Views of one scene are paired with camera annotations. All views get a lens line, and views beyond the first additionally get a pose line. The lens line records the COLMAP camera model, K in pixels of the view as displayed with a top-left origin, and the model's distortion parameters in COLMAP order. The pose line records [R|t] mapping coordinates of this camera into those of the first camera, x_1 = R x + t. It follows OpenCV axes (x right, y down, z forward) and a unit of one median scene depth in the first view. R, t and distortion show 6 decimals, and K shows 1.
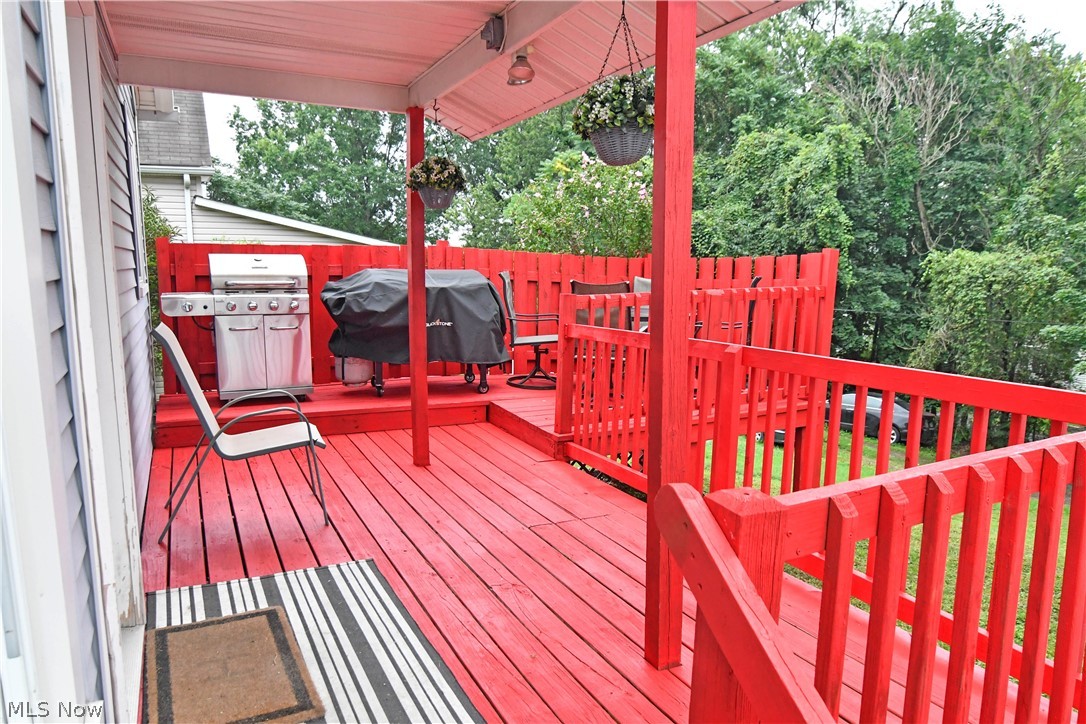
lens RADIAL K [[739.1, 0, 543.0], [0, 739.1, 362.0], [0, 0, 1]] dist [0.000407, -0.000177]
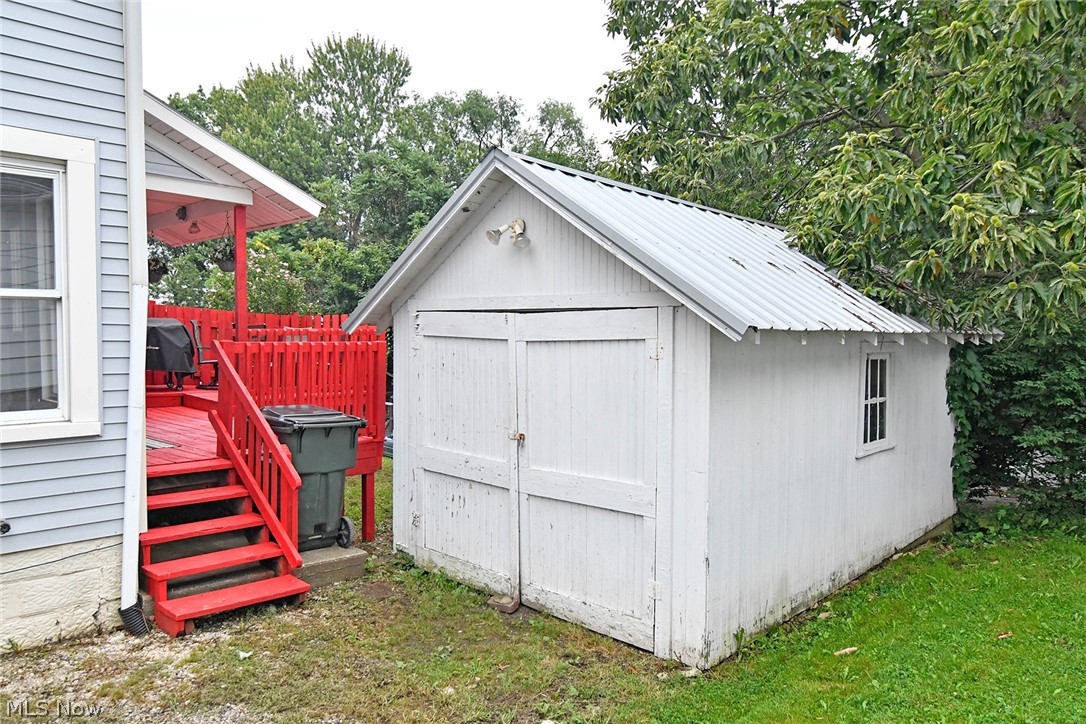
lens RADIAL K [[750.6, 0, 541.6], [0, 750.6, 374.7], [0, 0, 1]] dist [0.000624, -0.000193]
pose [[0.935807, -0.004719, 0.352480, 0.021944], [0.034636, 0.996303, -0.078618, 0.041876], [-0.350806, 0.085780, 0.932511, -0.219126]]
